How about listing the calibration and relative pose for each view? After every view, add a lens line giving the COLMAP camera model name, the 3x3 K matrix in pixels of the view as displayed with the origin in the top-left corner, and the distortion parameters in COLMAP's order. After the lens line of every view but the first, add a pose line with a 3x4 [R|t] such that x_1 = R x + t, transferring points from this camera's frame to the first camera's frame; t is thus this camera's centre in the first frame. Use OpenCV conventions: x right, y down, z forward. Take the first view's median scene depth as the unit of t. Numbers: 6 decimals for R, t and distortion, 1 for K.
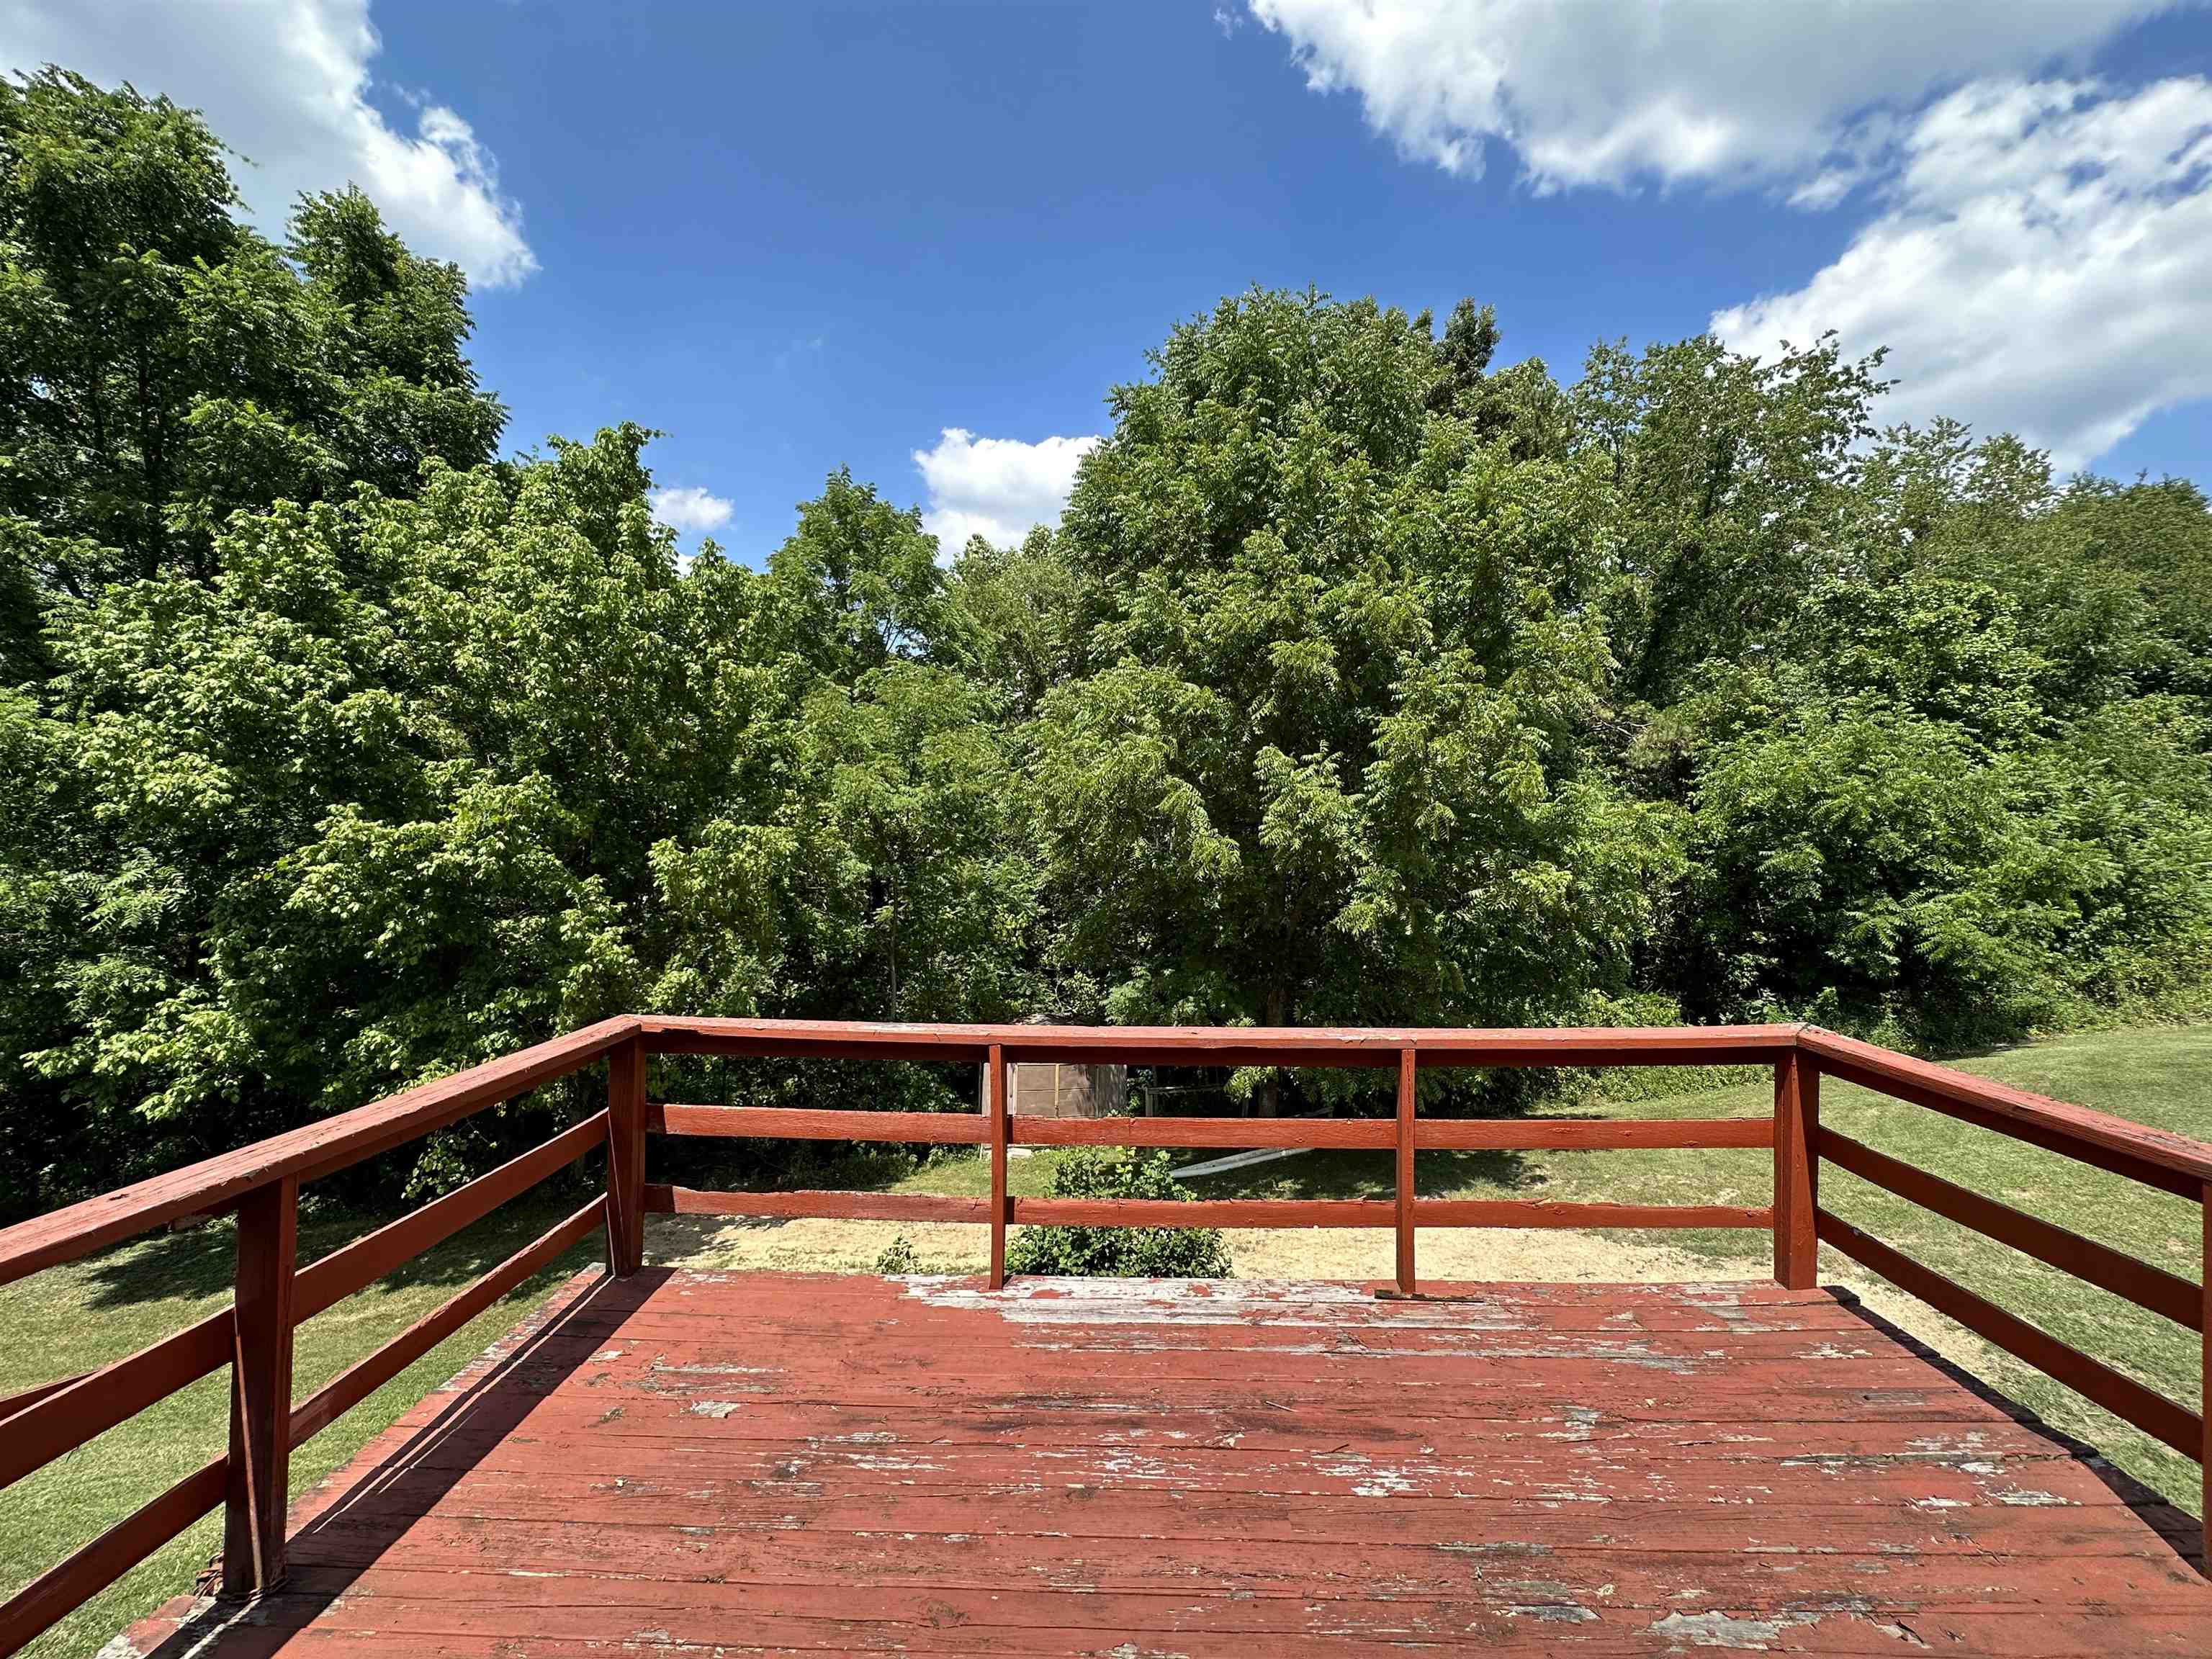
lens RADIAL K [[895.5, 0, 1109.5], [0, 895.5, 831.4], [0, 0, 1]] dist [0.001547, 0.001519]
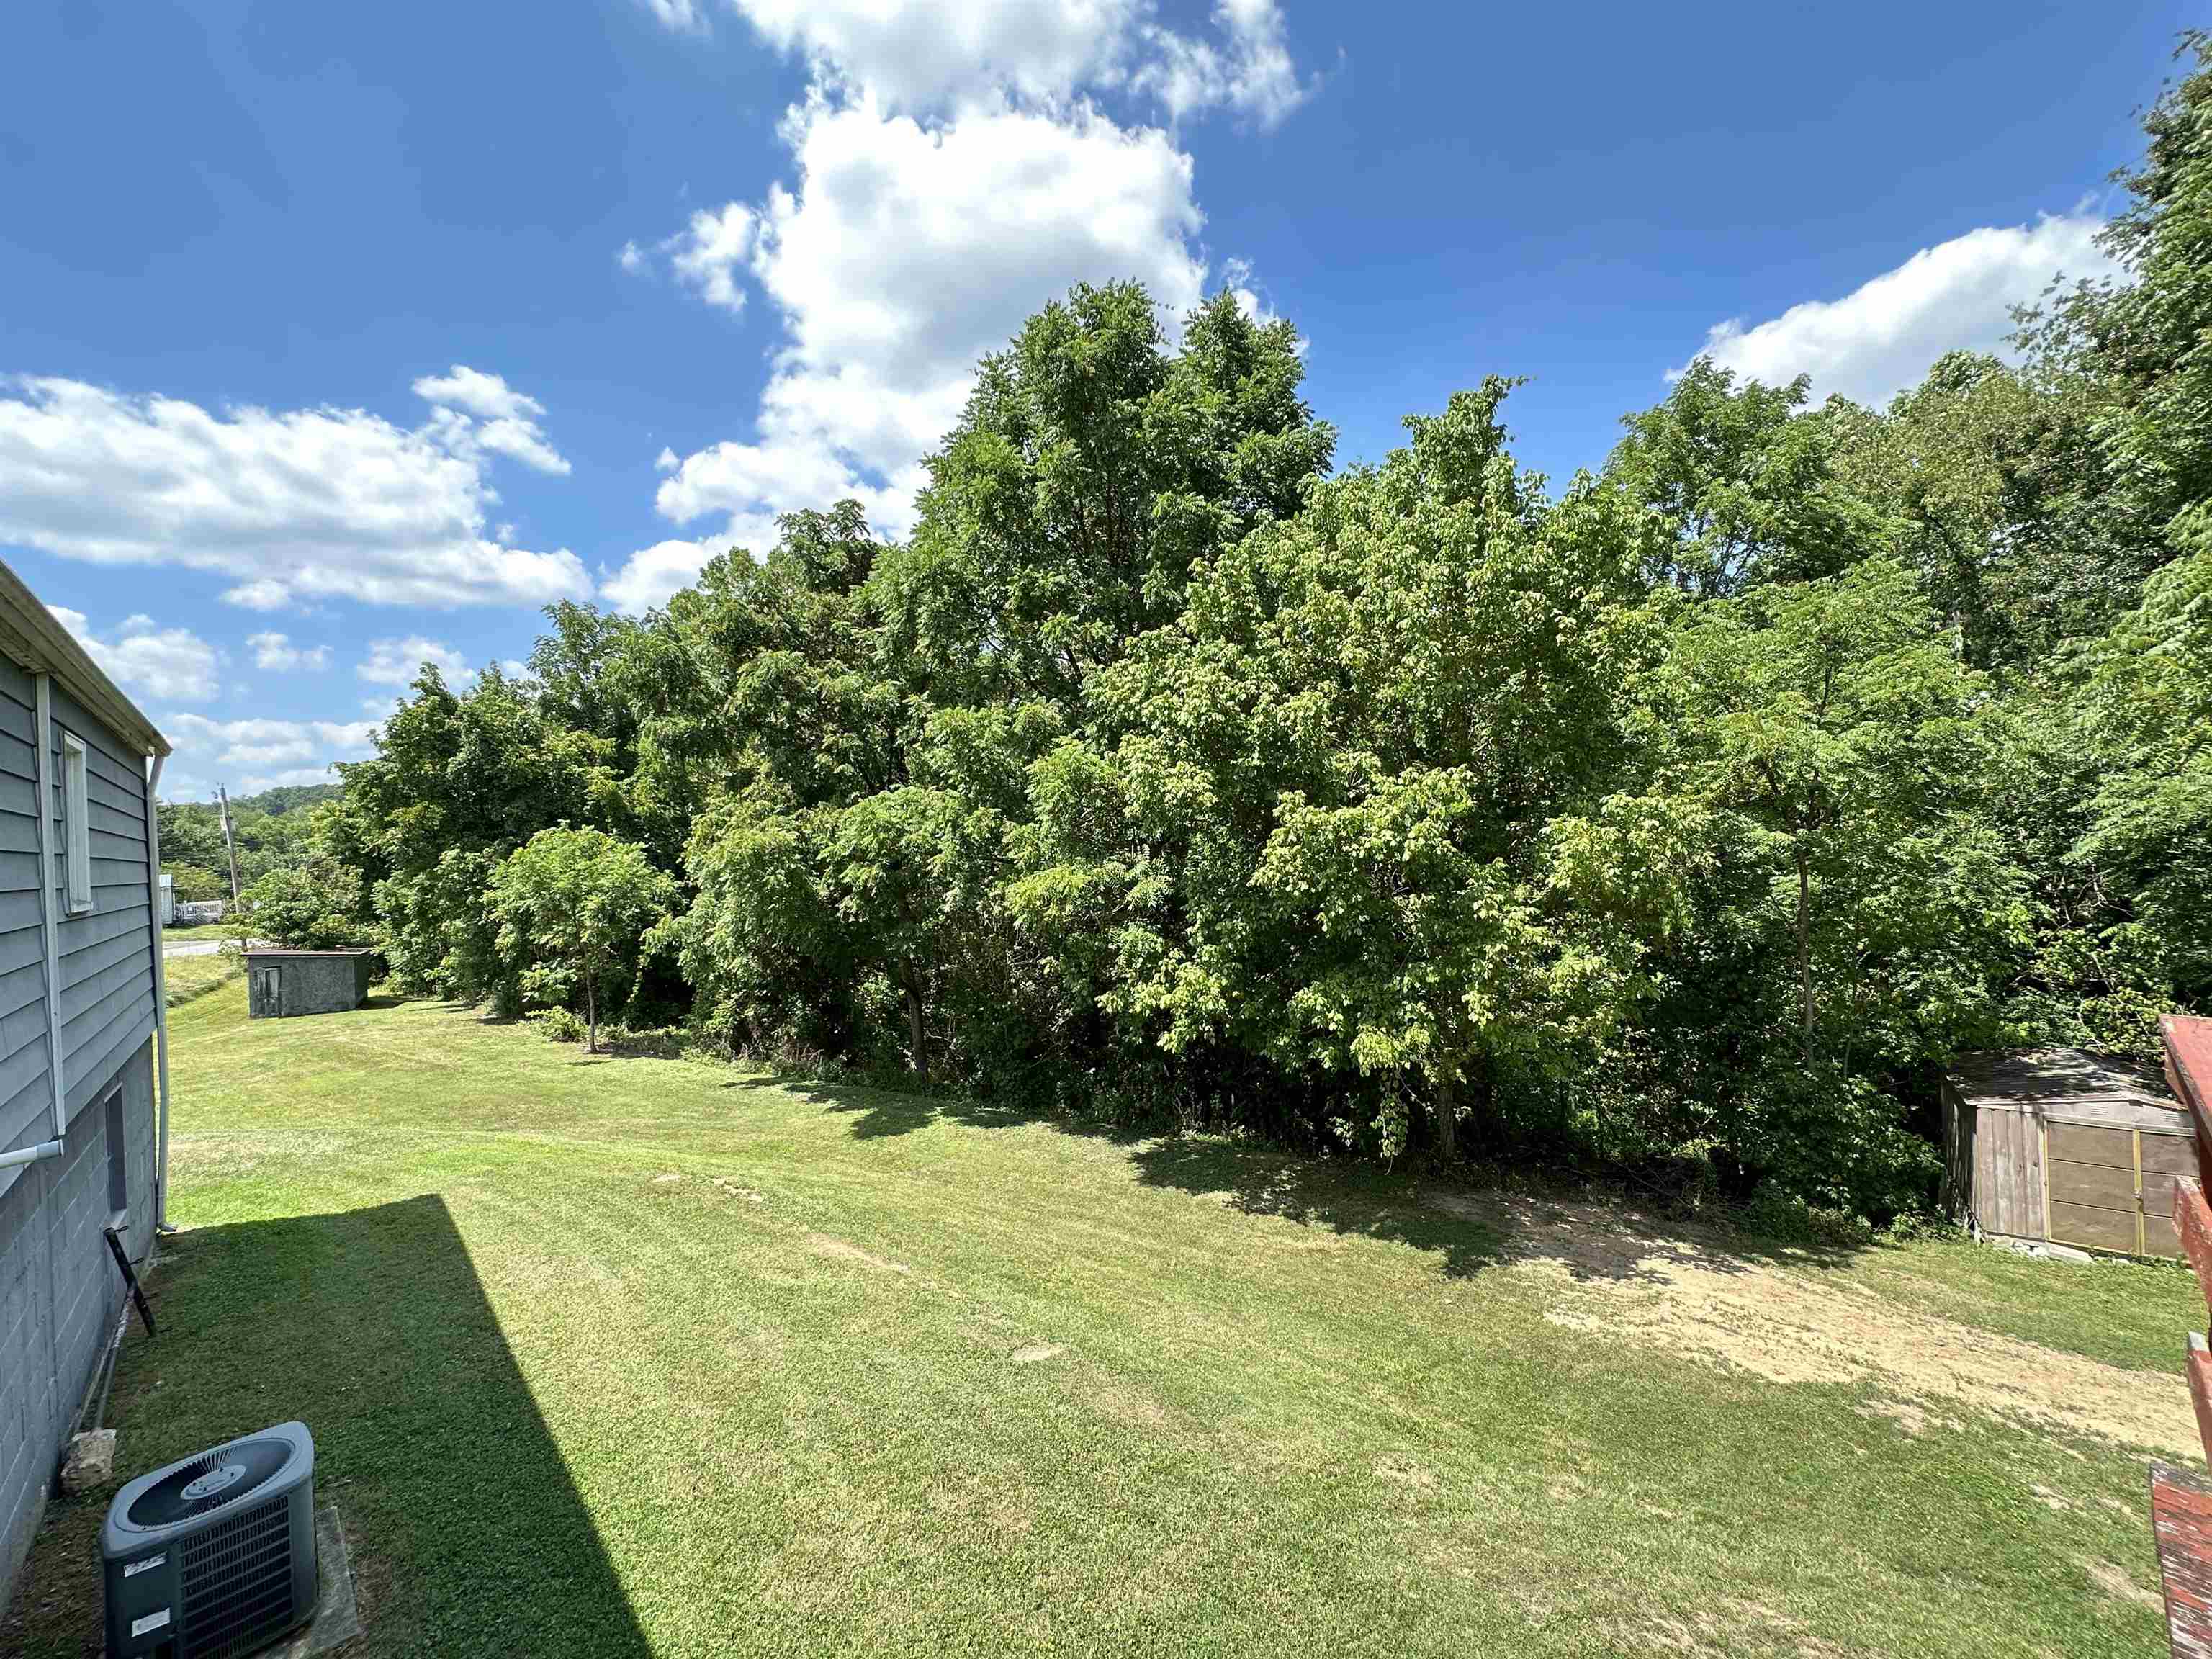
lens RADIAL K [[895.5, 0, 1113.6], [0, 895.5, 826.5], [0, 0, 1]] dist [0.001547, 0.001519]
pose [[0.702489, -0.052755, -0.709736, -0.171469], [0.058673, 0.998147, -0.016118, 0.012097], [0.709272, -0.030320, 0.704283, 0.040619]]
